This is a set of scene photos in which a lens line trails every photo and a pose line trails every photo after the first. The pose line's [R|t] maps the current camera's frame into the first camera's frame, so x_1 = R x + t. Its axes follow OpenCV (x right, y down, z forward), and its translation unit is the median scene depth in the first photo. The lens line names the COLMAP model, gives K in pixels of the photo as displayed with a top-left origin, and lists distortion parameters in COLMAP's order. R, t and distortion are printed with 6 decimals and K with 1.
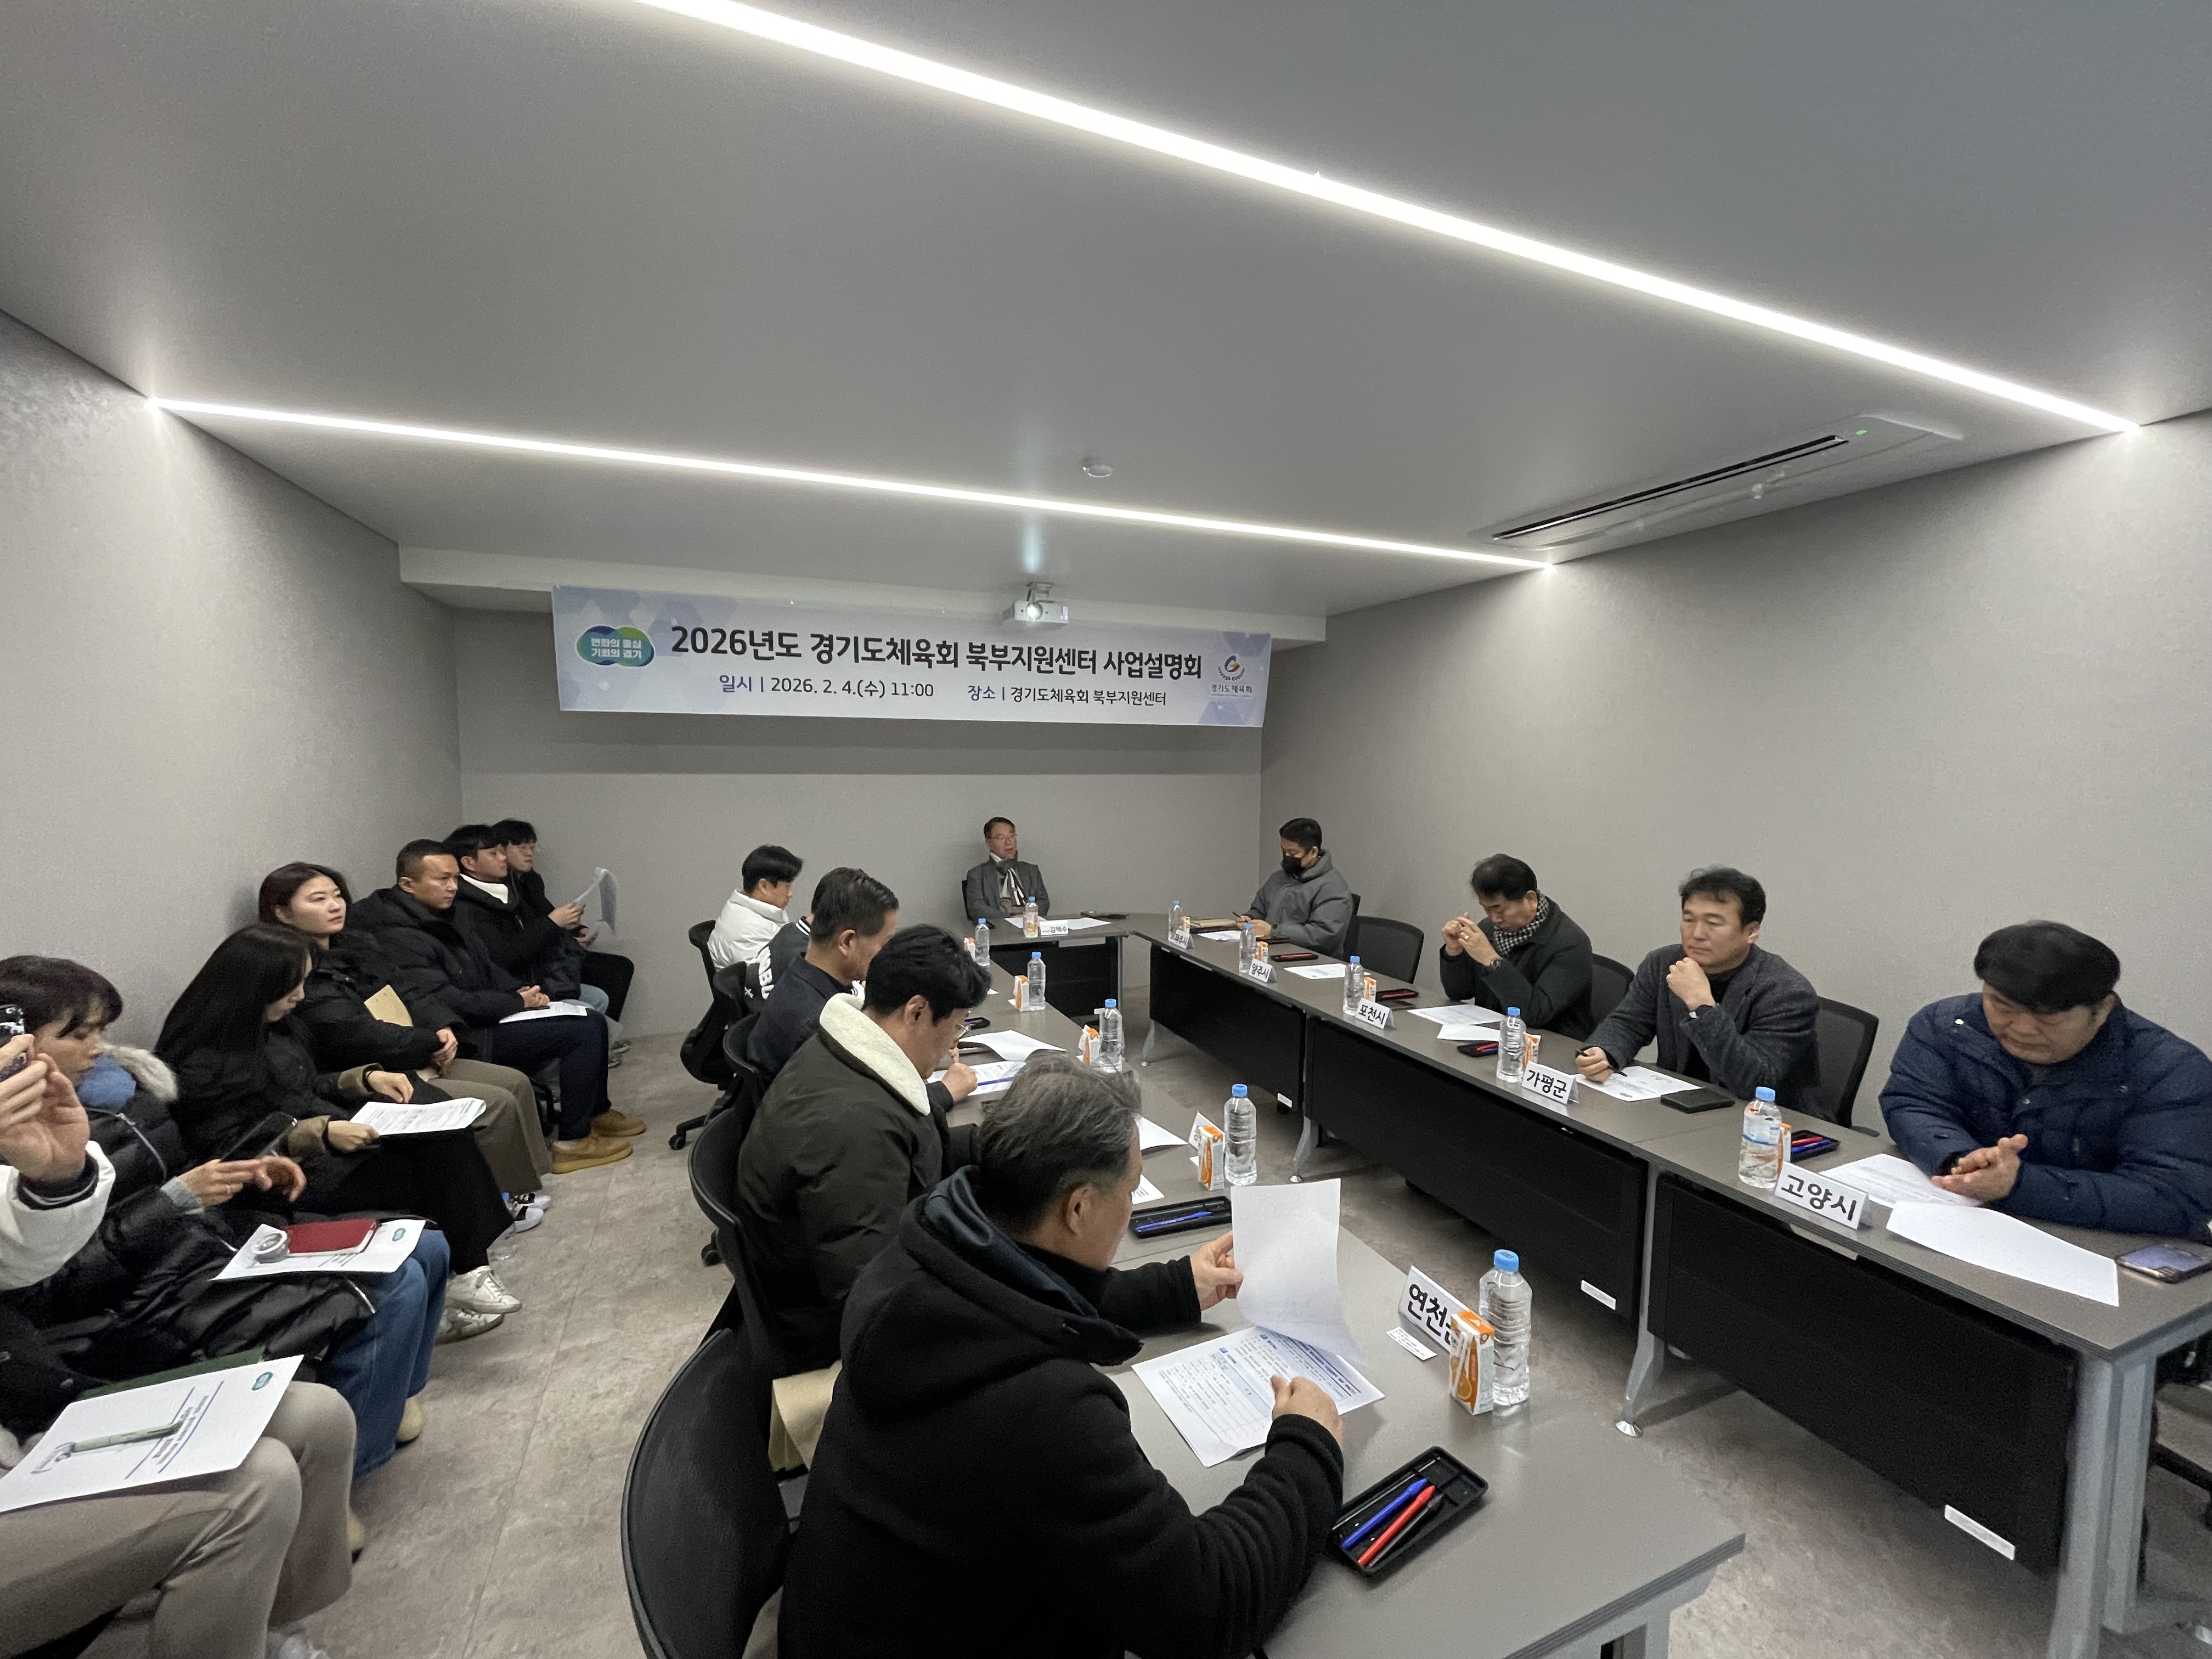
lens RADIAL K [[889.6, 0, 1085.5], [0, 889.6, 806.1], [0, 0, 1]] dist [0.004089, -0.001218]
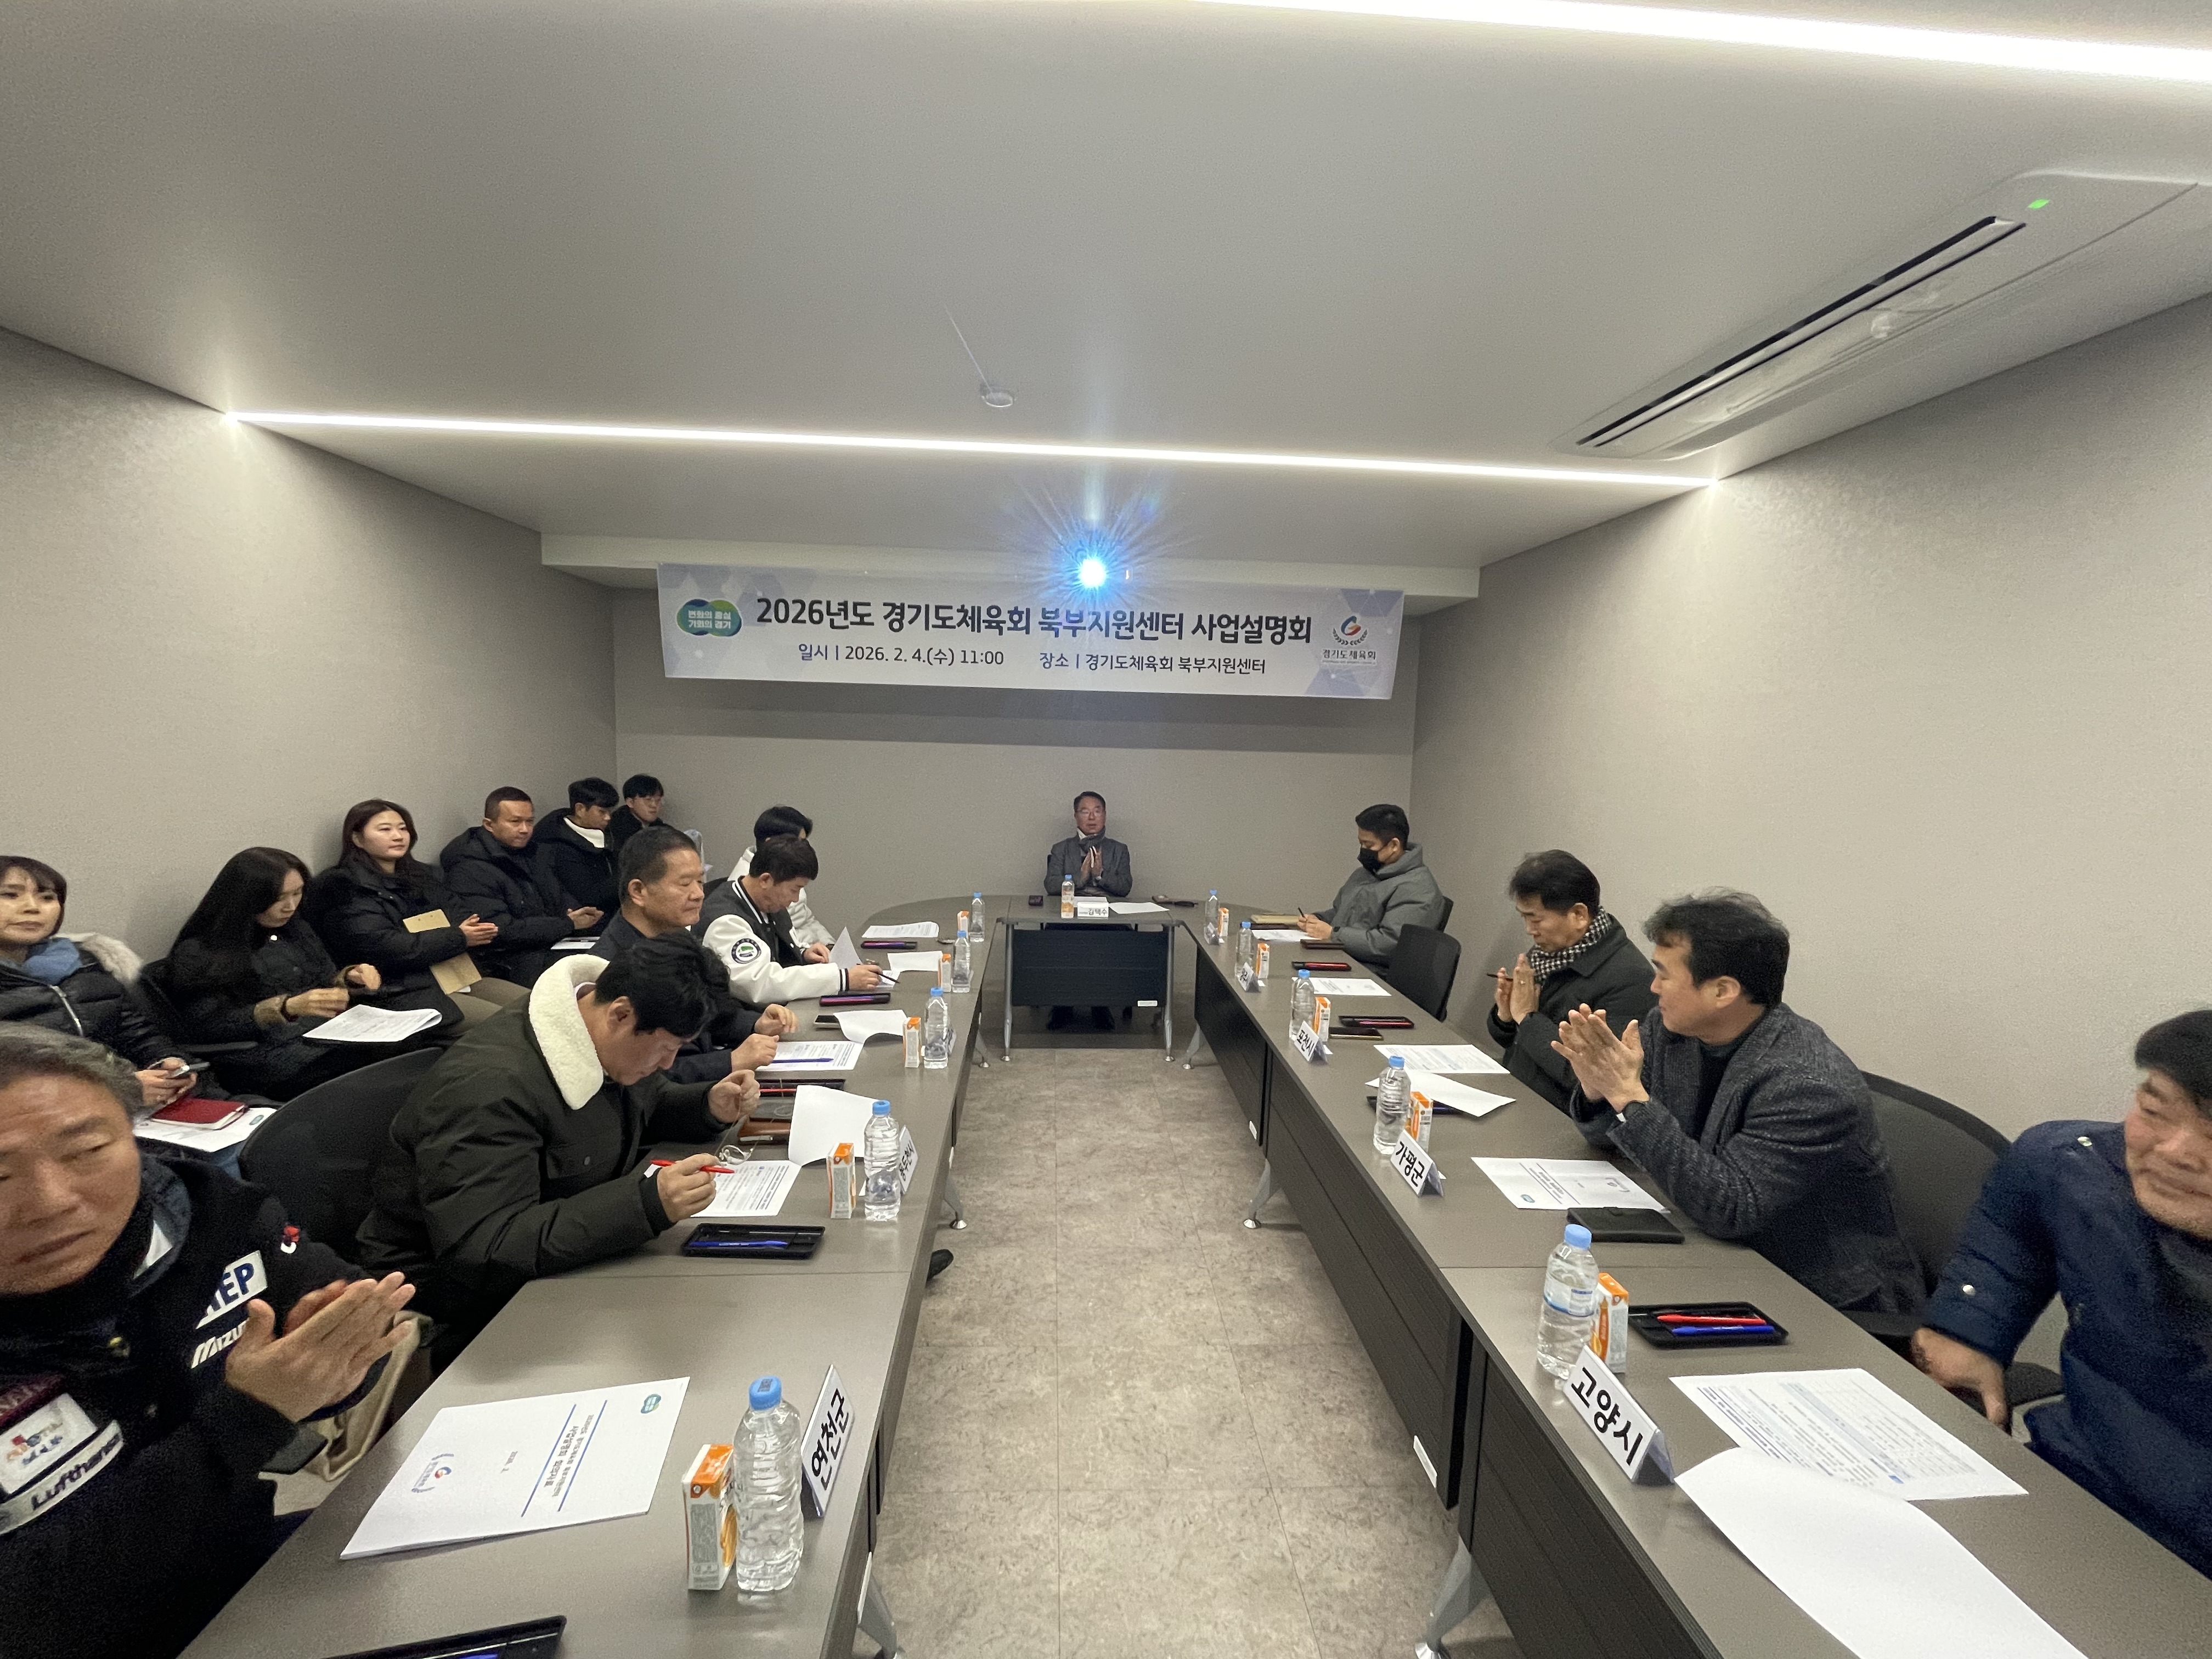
lens RADIAL K [[889.6, 0, 1116.9], [0, 889.6, 820.5], [0, 0, 1]] dist [0.004089, -0.001218]
pose [[0.945503, 0.050931, -0.321606, 0.280113], [-0.038810, 0.998278, 0.043991, -0.000028], [0.323293, -0.029112, 0.945851, 0.117580]]
